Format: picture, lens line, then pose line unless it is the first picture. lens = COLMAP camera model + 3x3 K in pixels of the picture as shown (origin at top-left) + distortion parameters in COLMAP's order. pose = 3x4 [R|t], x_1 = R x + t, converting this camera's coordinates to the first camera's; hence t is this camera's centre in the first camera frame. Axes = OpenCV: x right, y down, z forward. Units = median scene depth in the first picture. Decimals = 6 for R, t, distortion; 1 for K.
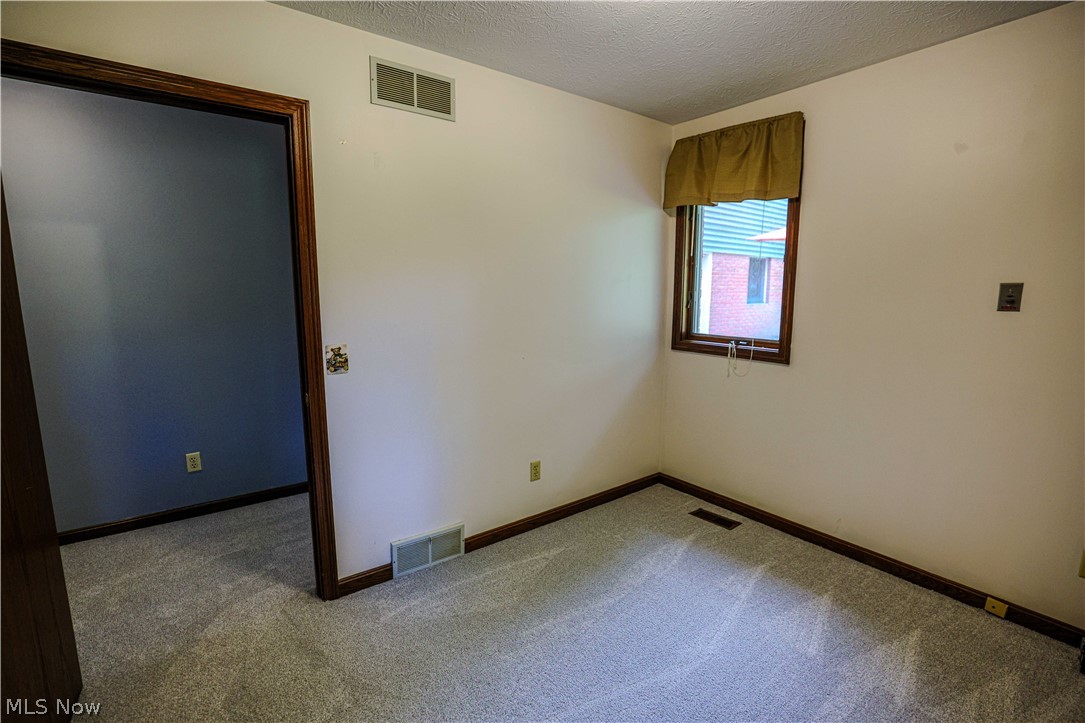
lens RADIAL K [[490.2, 0, 542.4], [0, 490.2, 361.5], [0, 0, 1]] dist [-0.034388, 0.007064]
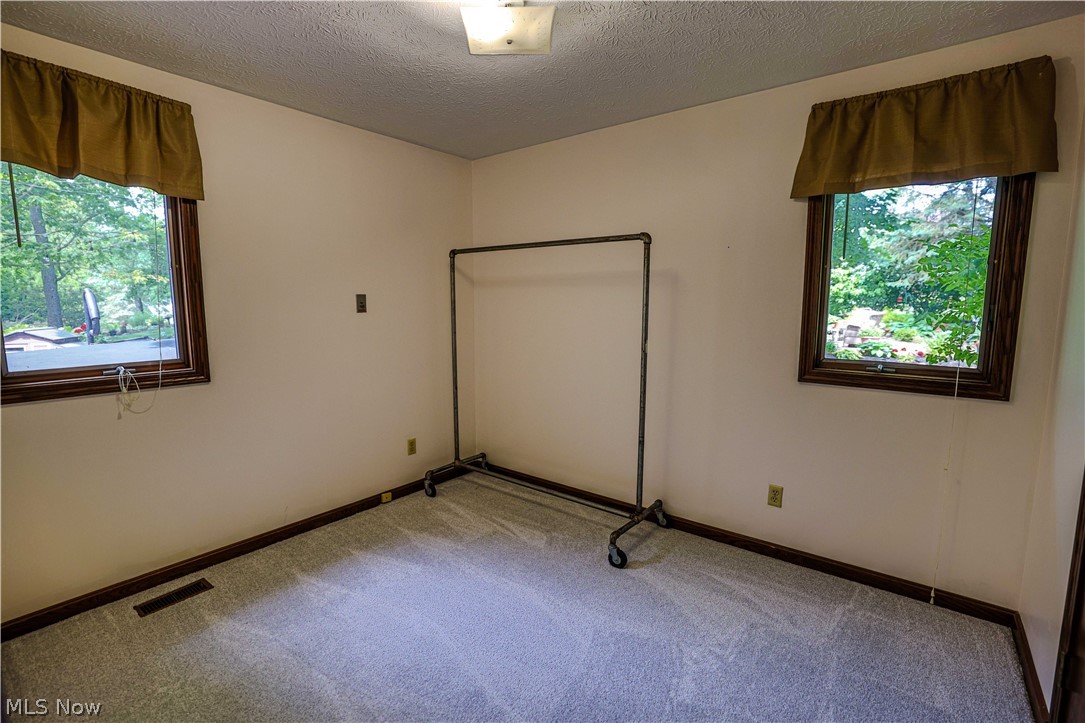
lens RADIAL K [[490.2, 0, 540.5], [0, 490.2, 359.1], [0, 0, 1]] dist [-0.034388, 0.007064]
pose [[-0.245974, -0.123736, 0.961346, -0.566163], [0.139612, 0.976953, 0.161467, -0.104897], [-0.959169, 0.173932, -0.223030, 0.654908]]
